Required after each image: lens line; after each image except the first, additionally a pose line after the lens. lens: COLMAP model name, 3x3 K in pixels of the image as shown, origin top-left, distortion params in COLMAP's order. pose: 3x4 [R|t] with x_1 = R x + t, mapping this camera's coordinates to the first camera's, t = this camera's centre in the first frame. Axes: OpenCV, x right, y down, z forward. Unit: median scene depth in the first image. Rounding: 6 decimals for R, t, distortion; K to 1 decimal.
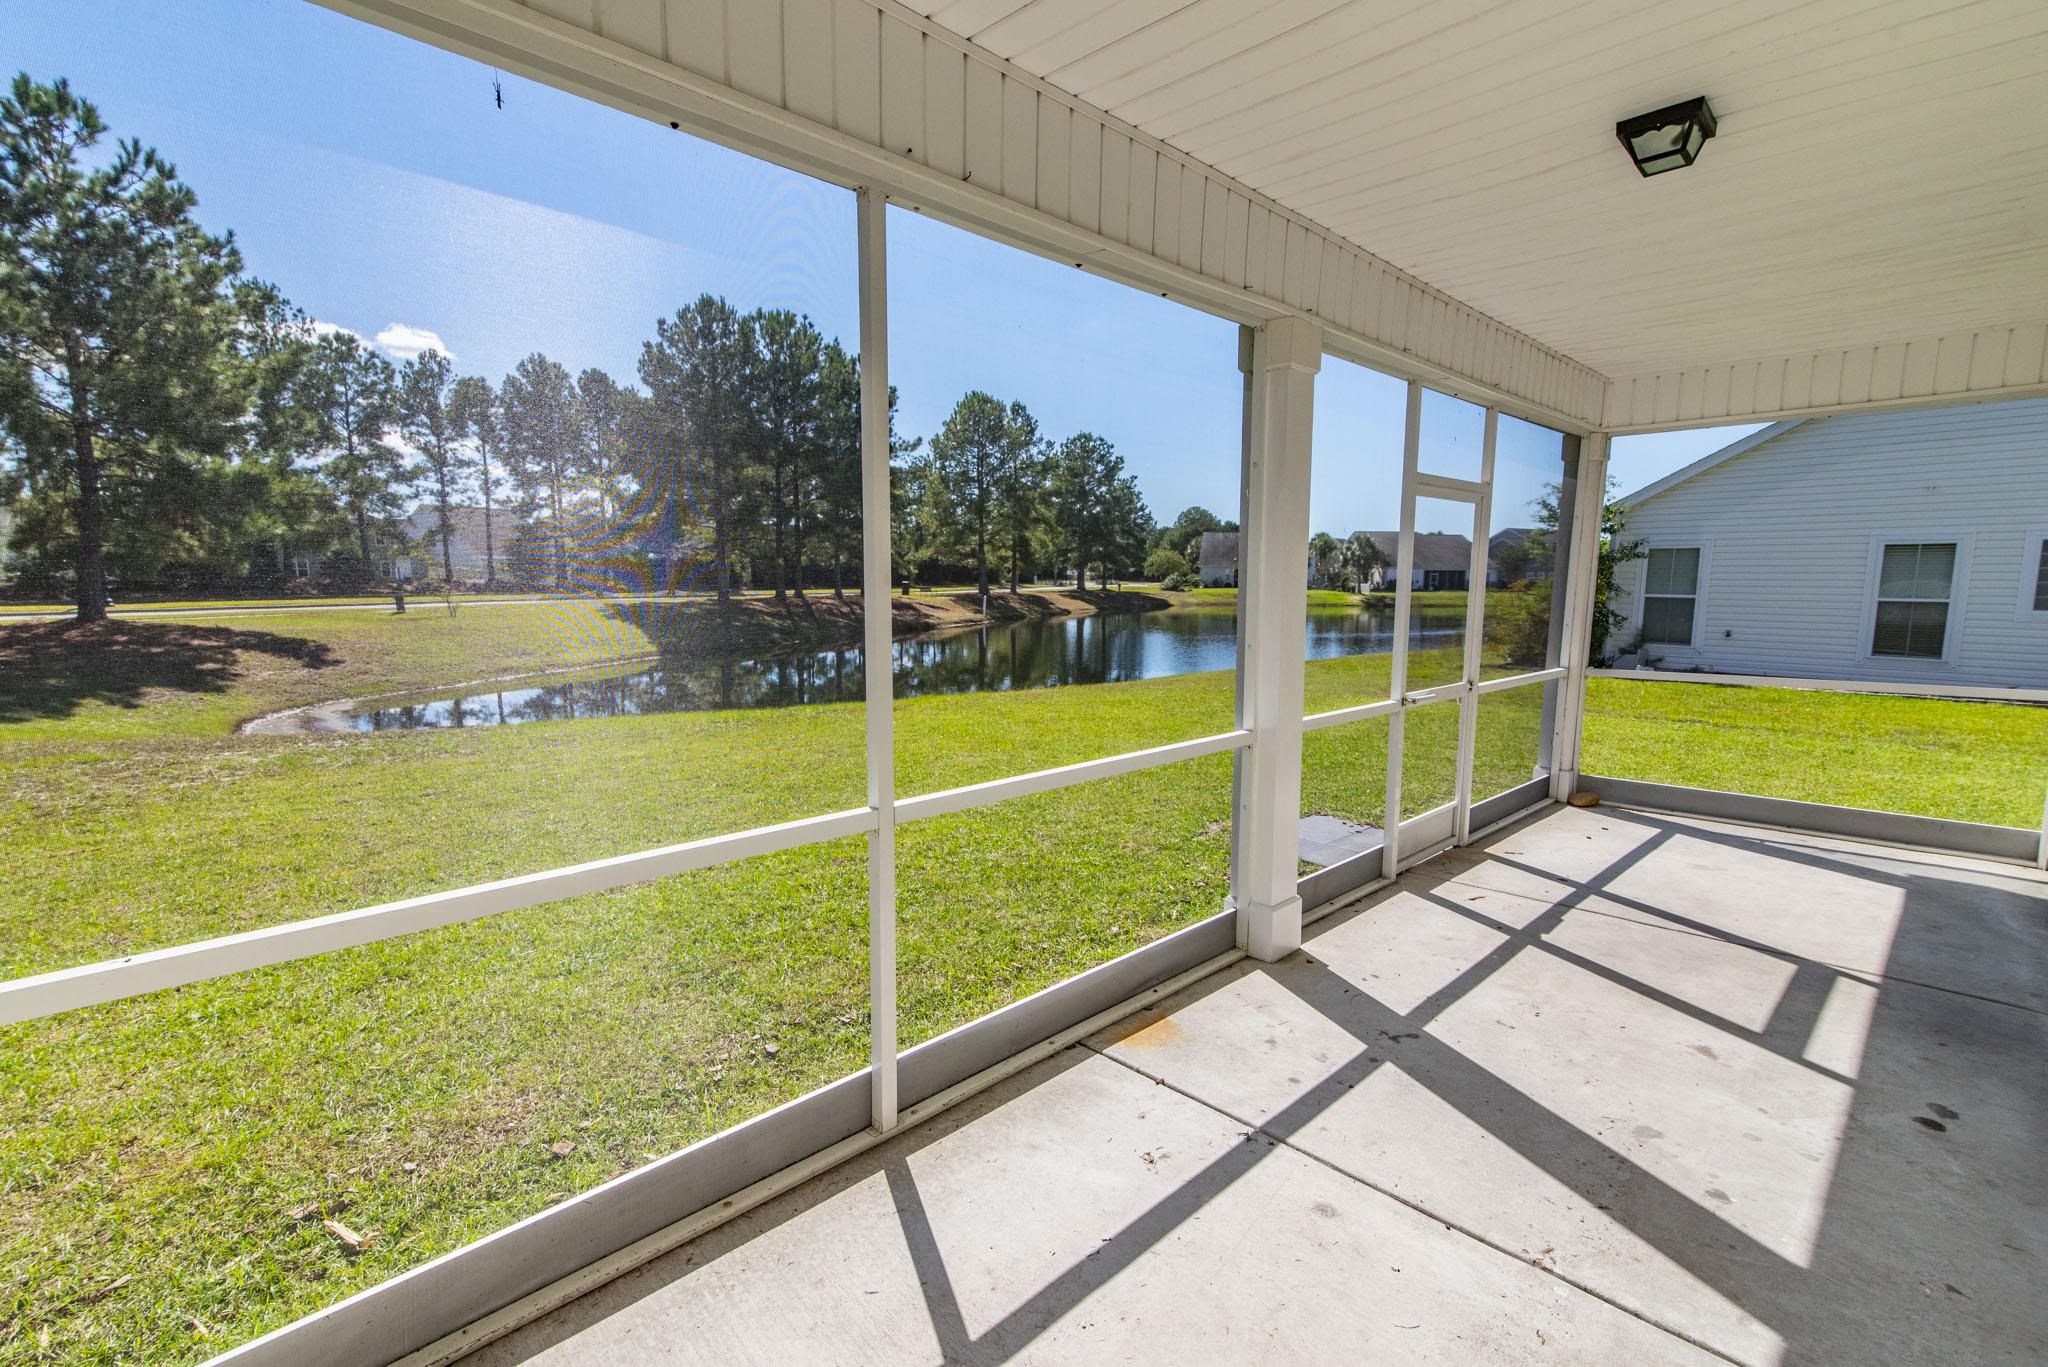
lens RADIAL K [[922.9, 0, 1030.3], [0, 922.9, 690.3], [0, 0, 1]] dist [0.013944, -0.000584]
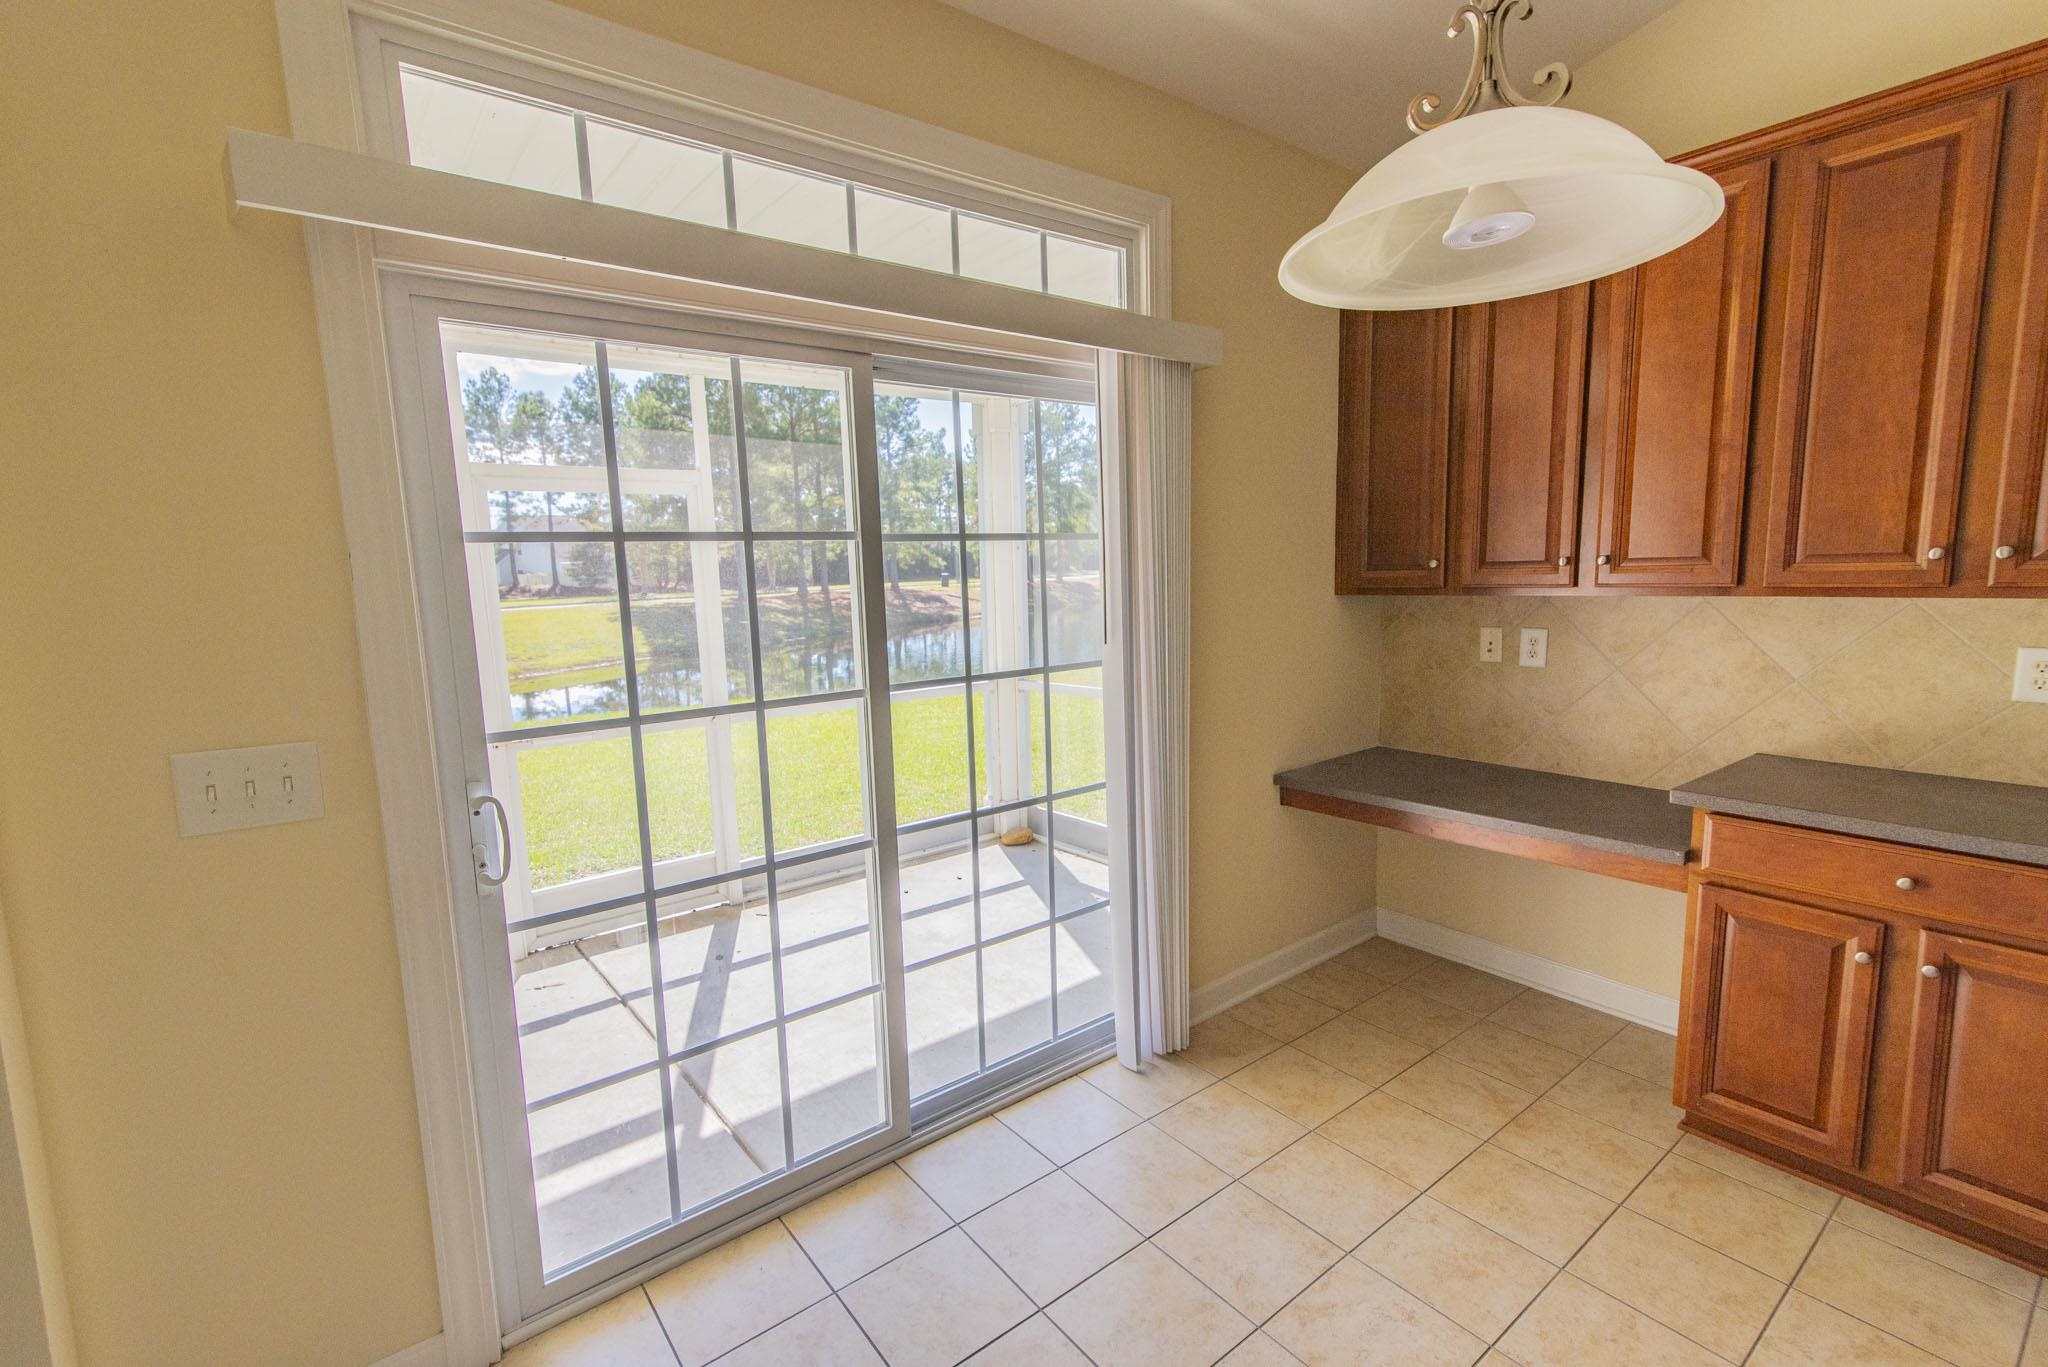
lens RADIAL K [[922.9, 0, 1030.3], [0, 922.9, 690.3], [0, 0, 1]] dist [0.013944, -0.000584]
pose [[0.993887, -0.018788, -0.108795, 0.880134], [0.020316, 0.999710, 0.012957, -0.034146], [0.108520, -0.015088, 0.993980, 0.207459]]
